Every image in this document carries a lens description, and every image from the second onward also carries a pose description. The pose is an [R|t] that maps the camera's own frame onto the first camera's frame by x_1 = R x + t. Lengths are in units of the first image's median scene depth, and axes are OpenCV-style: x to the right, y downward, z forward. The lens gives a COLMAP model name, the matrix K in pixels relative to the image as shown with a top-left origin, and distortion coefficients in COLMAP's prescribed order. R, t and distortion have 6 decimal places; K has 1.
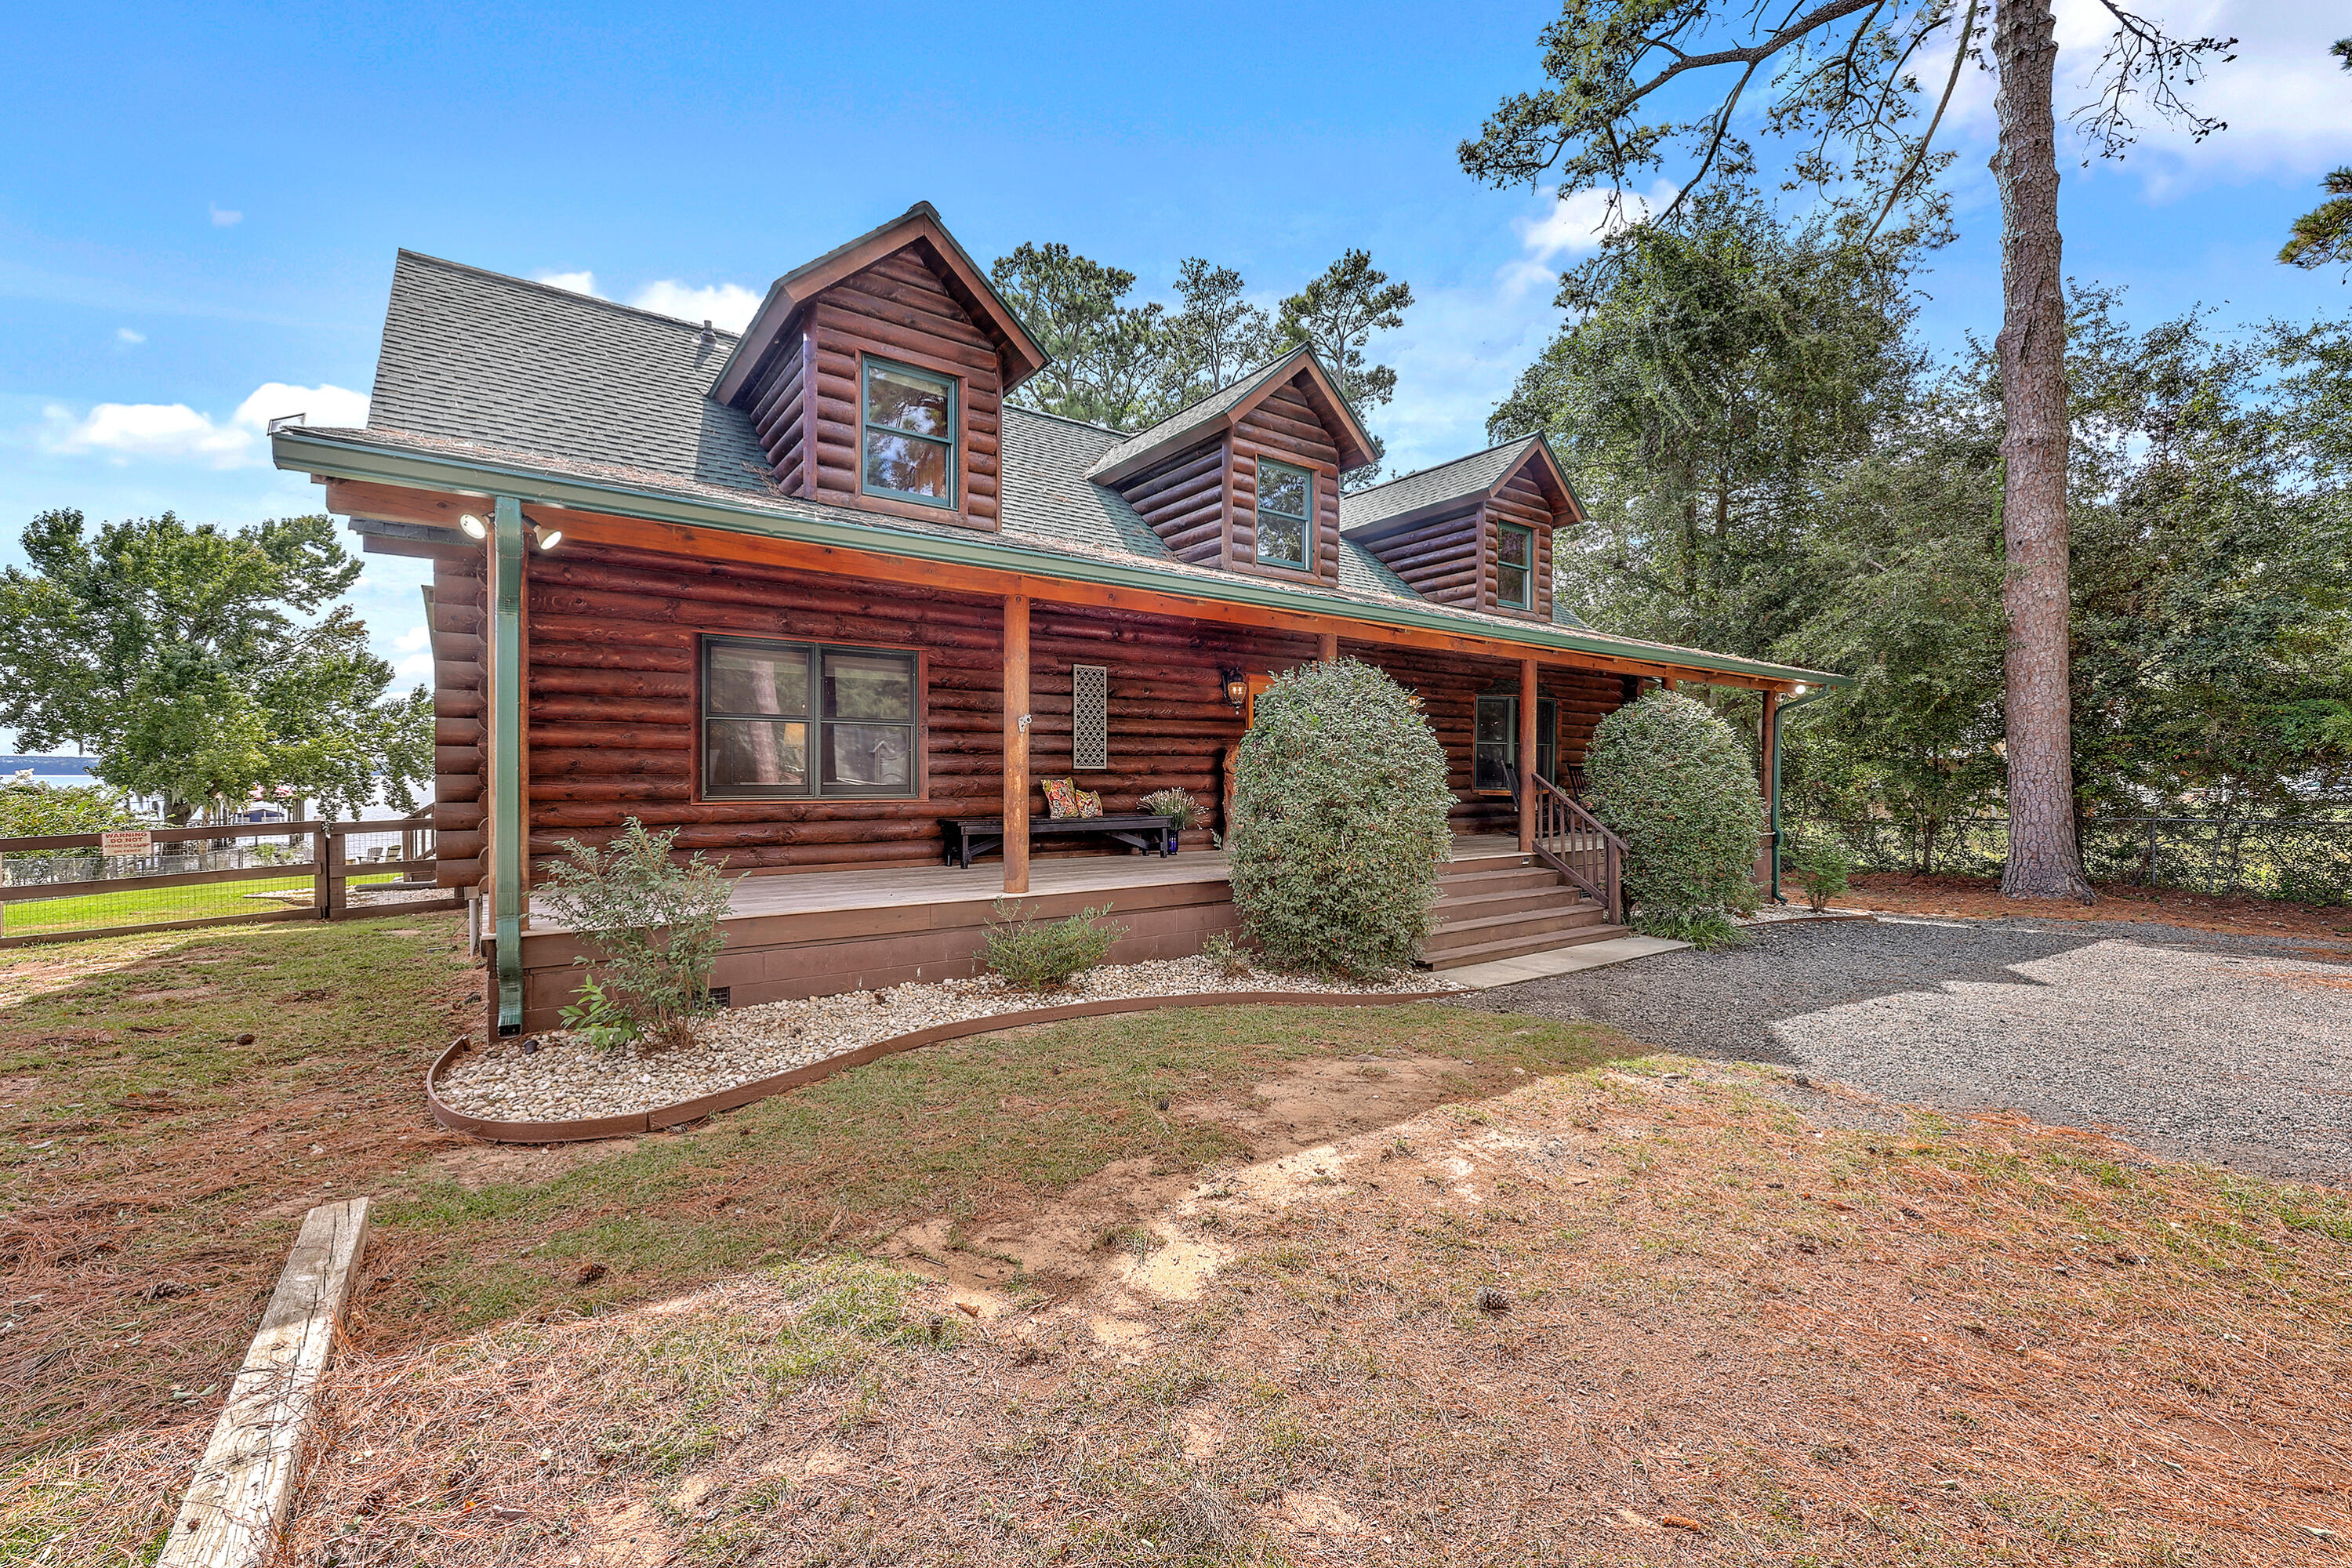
lens RADIAL K [[949.3, 0, 1181.4], [0, 949.3, 778.2], [0, 0, 1]] dist [-0.000412, -0.000219]
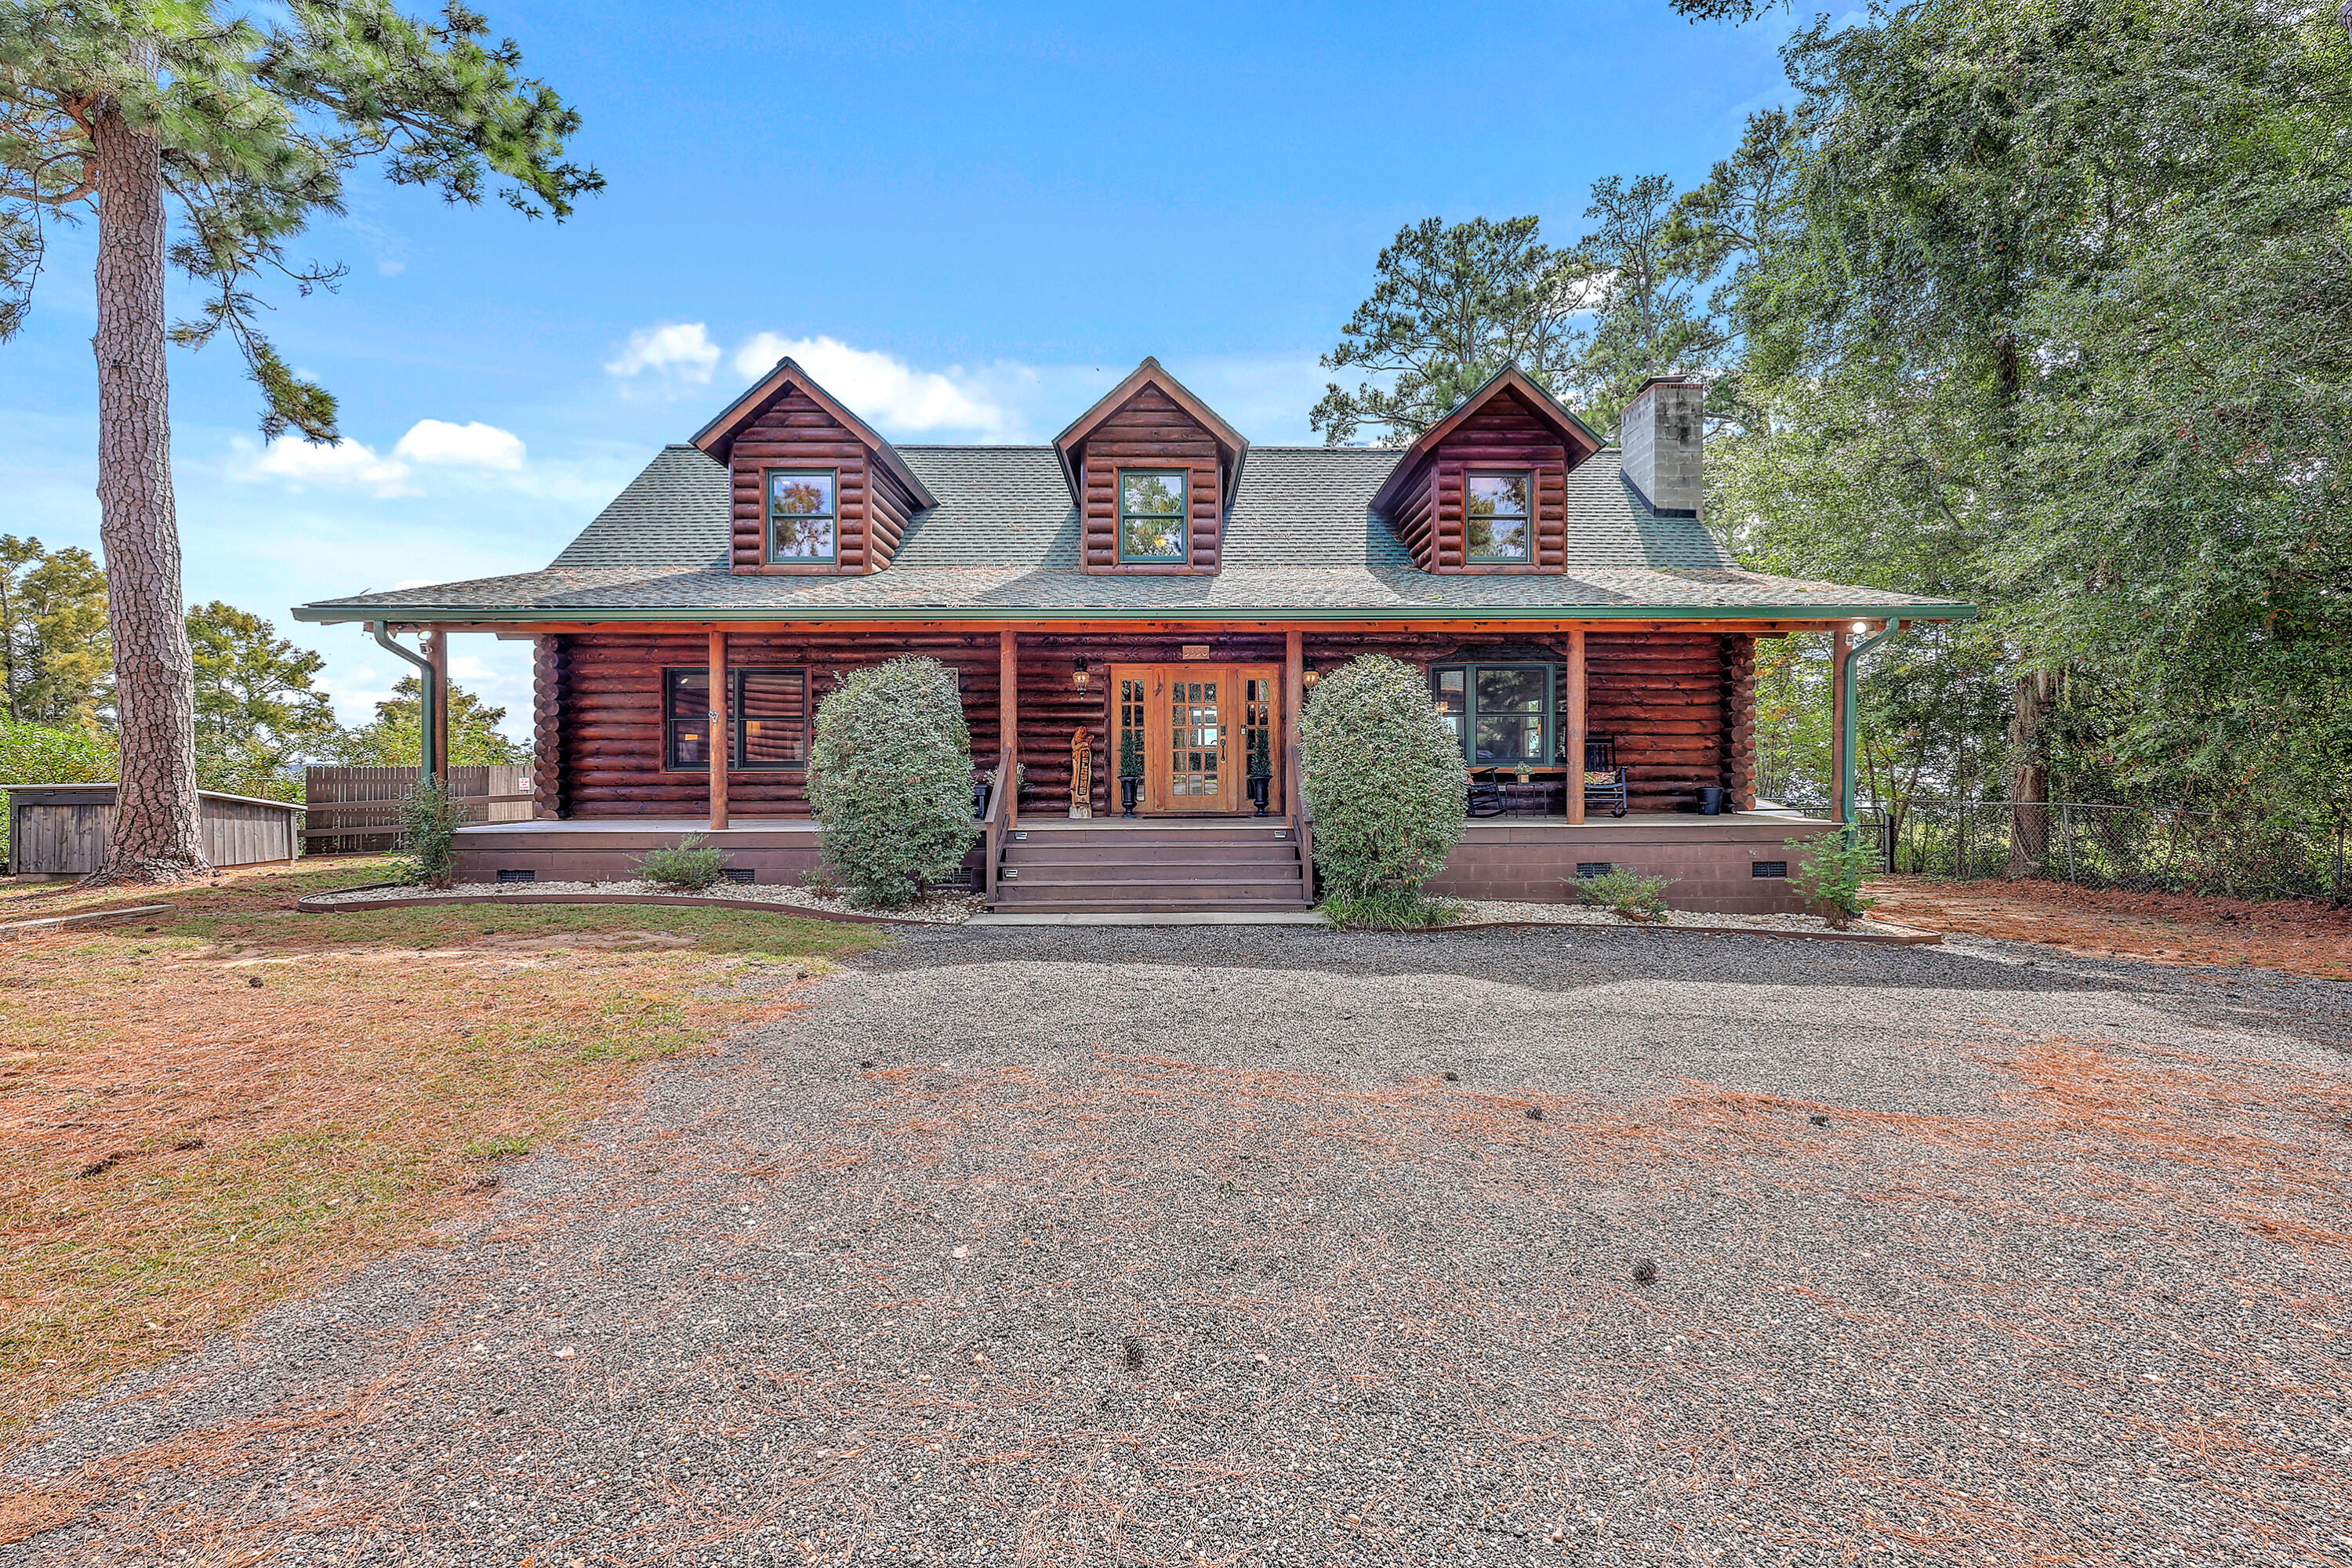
lens RADIAL K [[949.3, 0, 1181.4], [0, 949.3, 778.2], [0, 0, 1]] dist [-0.000412, -0.000219]
pose [[0.826943, 0.005428, -0.562260, 1.037967], [0.004822, 0.999848, 0.016744, 0.012463], [0.562266, -0.016558, 0.826791, 0.135730]]
